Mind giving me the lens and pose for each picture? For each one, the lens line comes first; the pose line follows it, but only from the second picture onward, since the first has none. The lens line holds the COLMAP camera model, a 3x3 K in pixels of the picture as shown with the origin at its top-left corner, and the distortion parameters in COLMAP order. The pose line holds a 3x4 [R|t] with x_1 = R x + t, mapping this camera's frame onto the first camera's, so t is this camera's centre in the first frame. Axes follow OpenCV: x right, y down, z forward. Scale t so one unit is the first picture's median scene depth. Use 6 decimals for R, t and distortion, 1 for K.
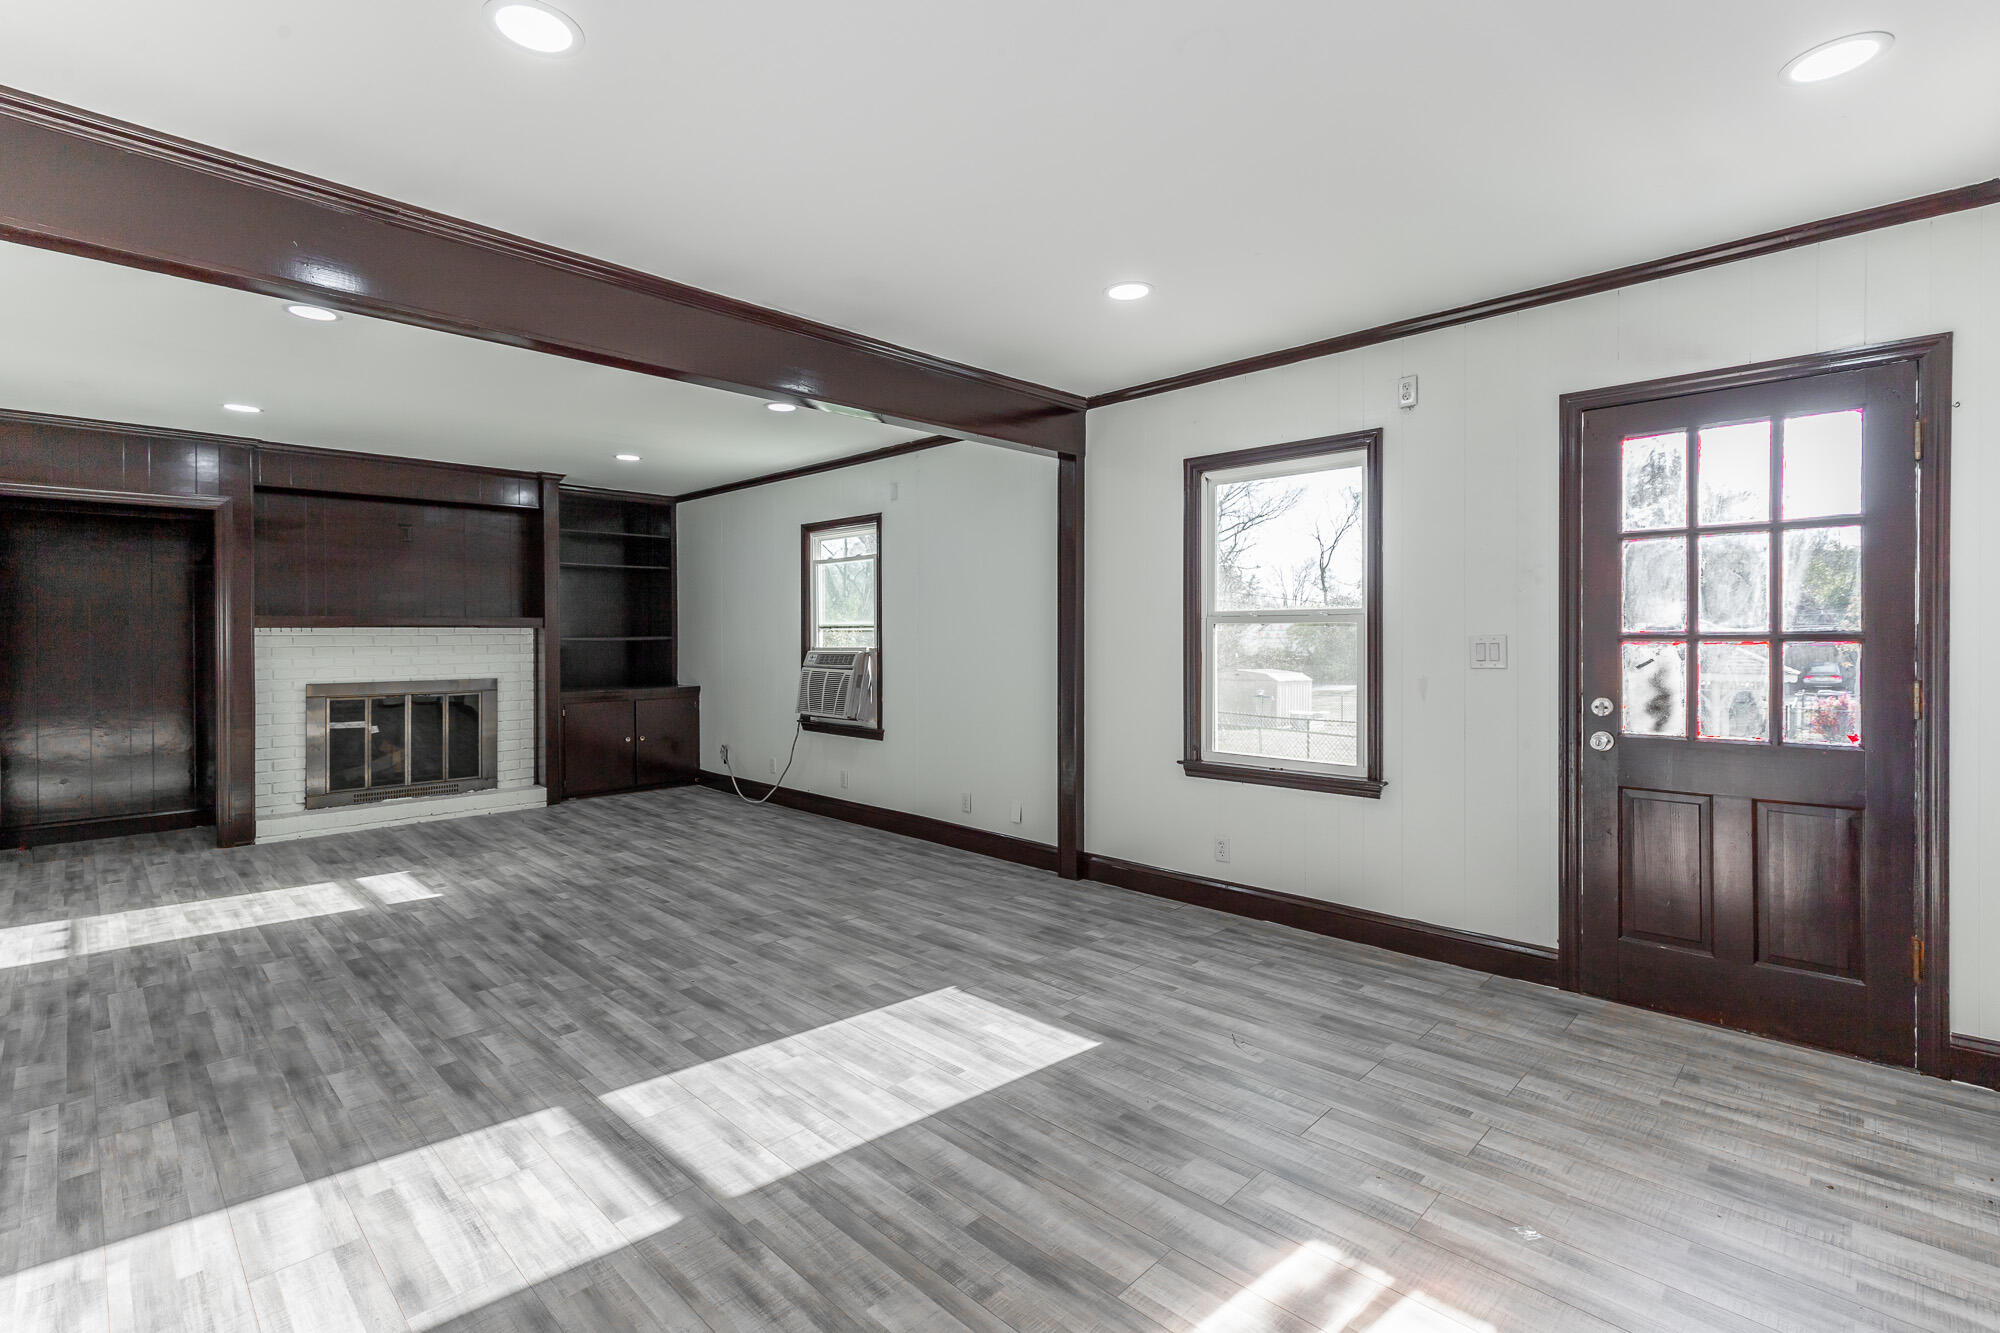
lens RADIAL K [[904.7, 0, 1004.1], [0, 904.7, 647.6], [0, 0, 1]] dist [0.003328, -0.000591]
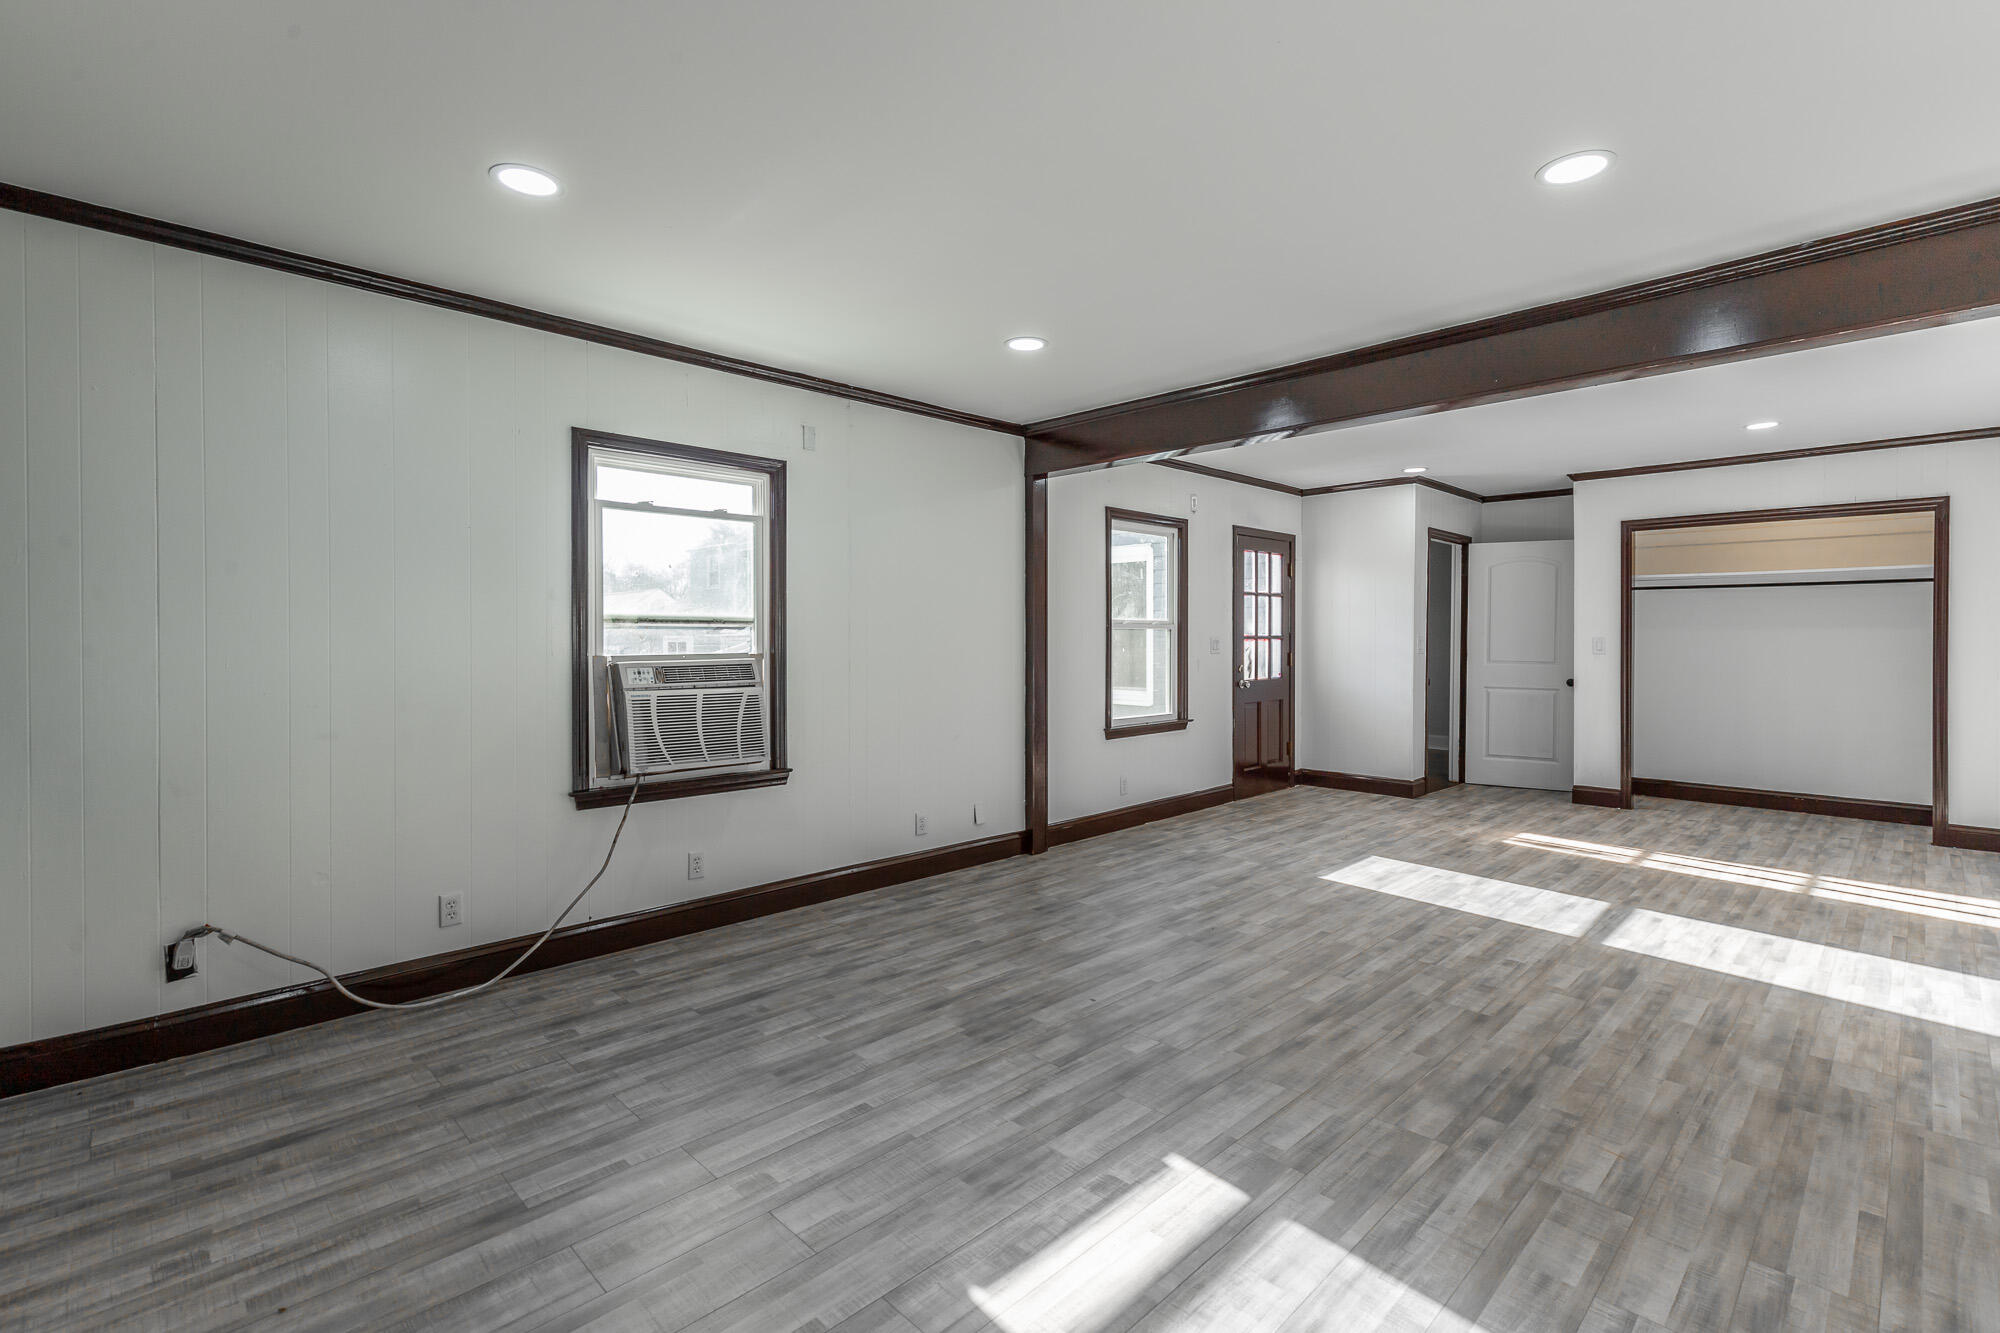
lens RADIAL K [[904.7, 0, 1004.4], [0, 904.7, 655.4], [0, 0, 1]] dist [0.003328, -0.000591]
pose [[0.024946, -0.017691, 0.999532, -1.626939], [0.013865, 0.999753, 0.017349, -0.015267], [-0.999593, 0.013425, 0.025185, 1.573418]]
